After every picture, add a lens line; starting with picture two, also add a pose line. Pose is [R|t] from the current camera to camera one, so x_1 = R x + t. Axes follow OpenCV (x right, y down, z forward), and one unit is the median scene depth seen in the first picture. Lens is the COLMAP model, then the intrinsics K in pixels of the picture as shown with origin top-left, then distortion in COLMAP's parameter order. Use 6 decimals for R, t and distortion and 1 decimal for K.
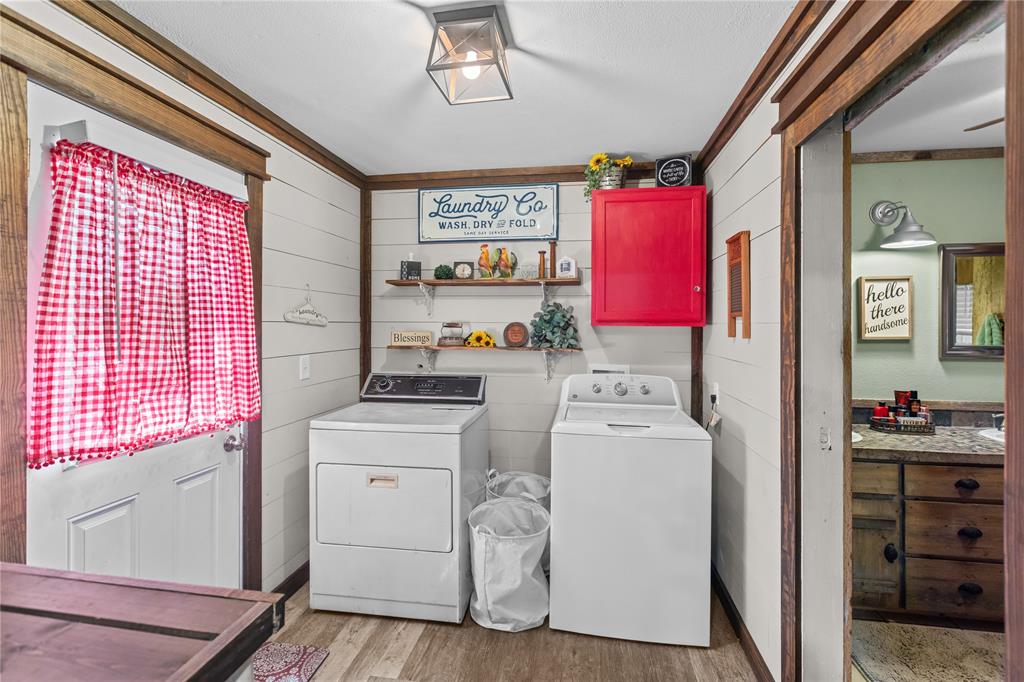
lens RADIAL K [[469.4, 0, 512.4], [0, 469.4, 325.8], [0, 0, 1]] dist [0.002404, -0.000171]
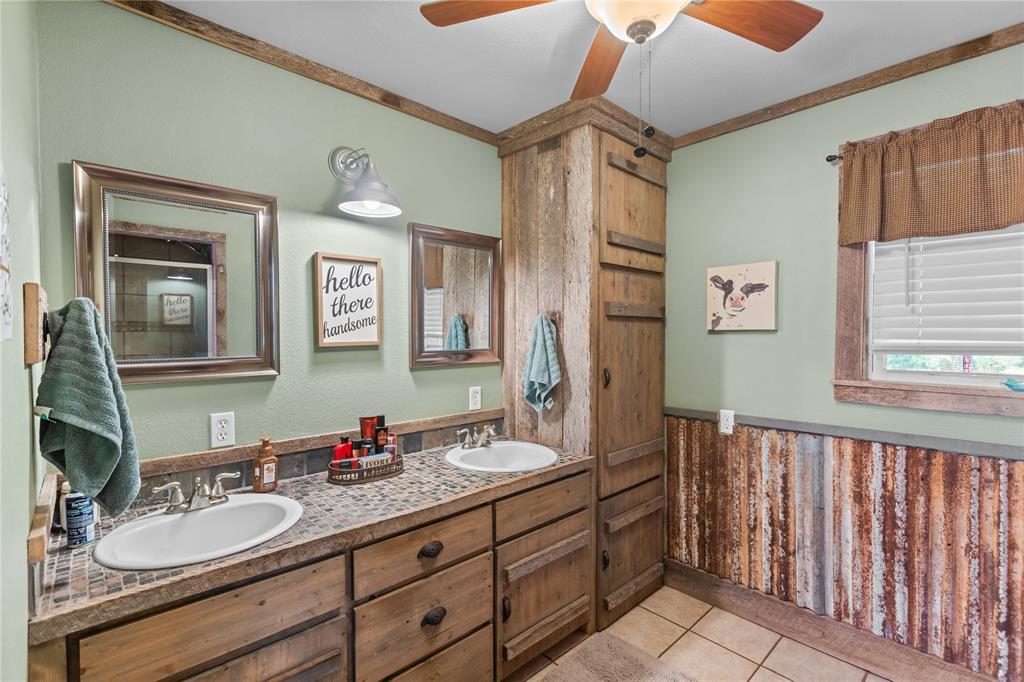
lens RADIAL K [[469.4, 0, 515.8], [0, 469.4, 339.2], [0, 0, 1]] dist [0.002404, -0.000171]
pose [[0.612398, -0.013888, 0.790428, 0.400417], [0.001011, 0.999859, 0.016785, 0.007735], [-0.790549, -0.009480, 0.612325, 0.382873]]
